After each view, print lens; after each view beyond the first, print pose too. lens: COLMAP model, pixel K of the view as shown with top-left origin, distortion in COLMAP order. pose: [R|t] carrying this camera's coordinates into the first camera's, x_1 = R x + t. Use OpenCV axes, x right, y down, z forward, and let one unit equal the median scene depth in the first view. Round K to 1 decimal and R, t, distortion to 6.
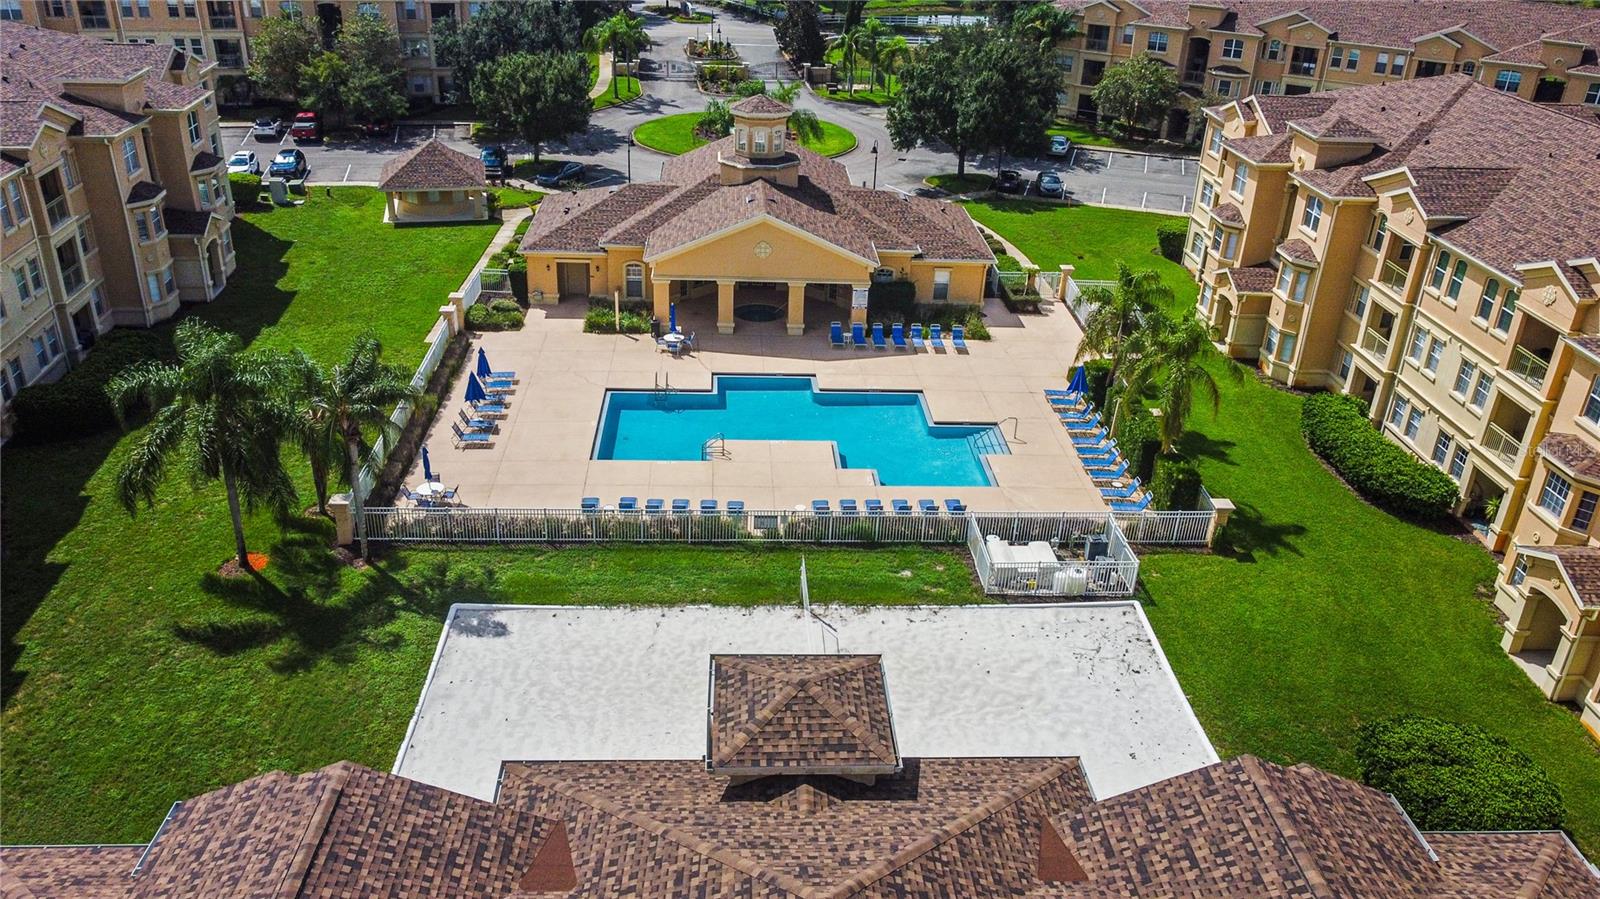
lens RADIAL K [[1211.3, 0, 800.0], [0, 1211.3, 449.5], [0, 0, 1]] dist [-0.005888, -0.003985]
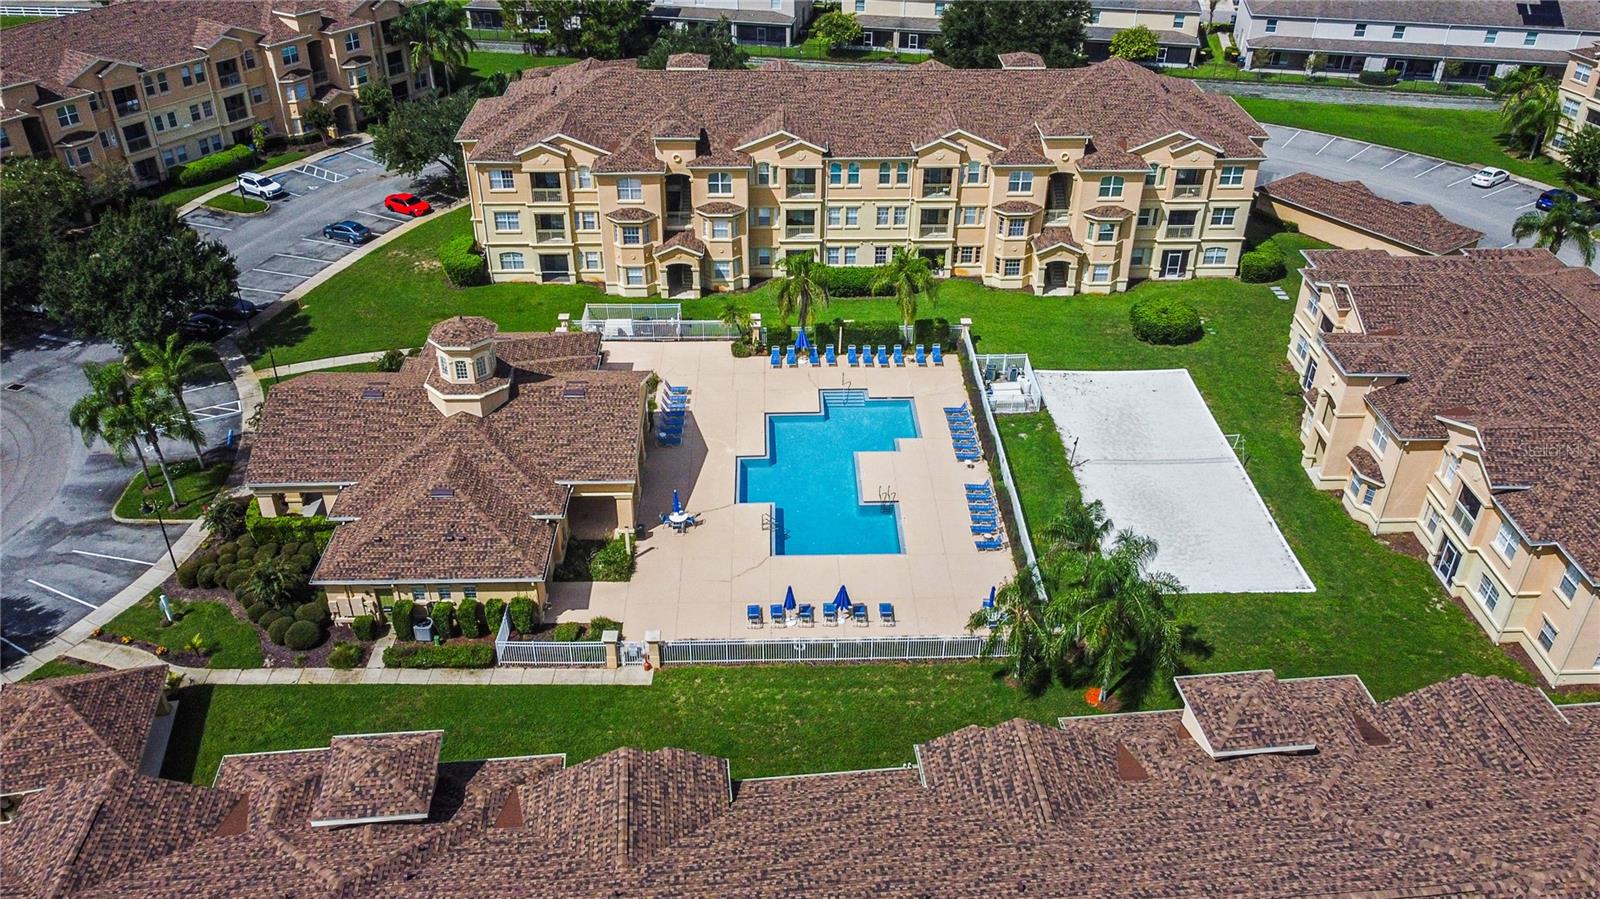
lens RADIAL K [[1288.7, 0, 800.0], [0, 1288.7, 449.5], [0, 0, 1]] dist [-0.007904, -0.009957]
pose [[0.022890, -0.568605, 0.822292, -1.230897], [0.447329, 0.741403, 0.500219, -0.804567], [-0.894077, 0.356385, 0.271325, 0.675022]]
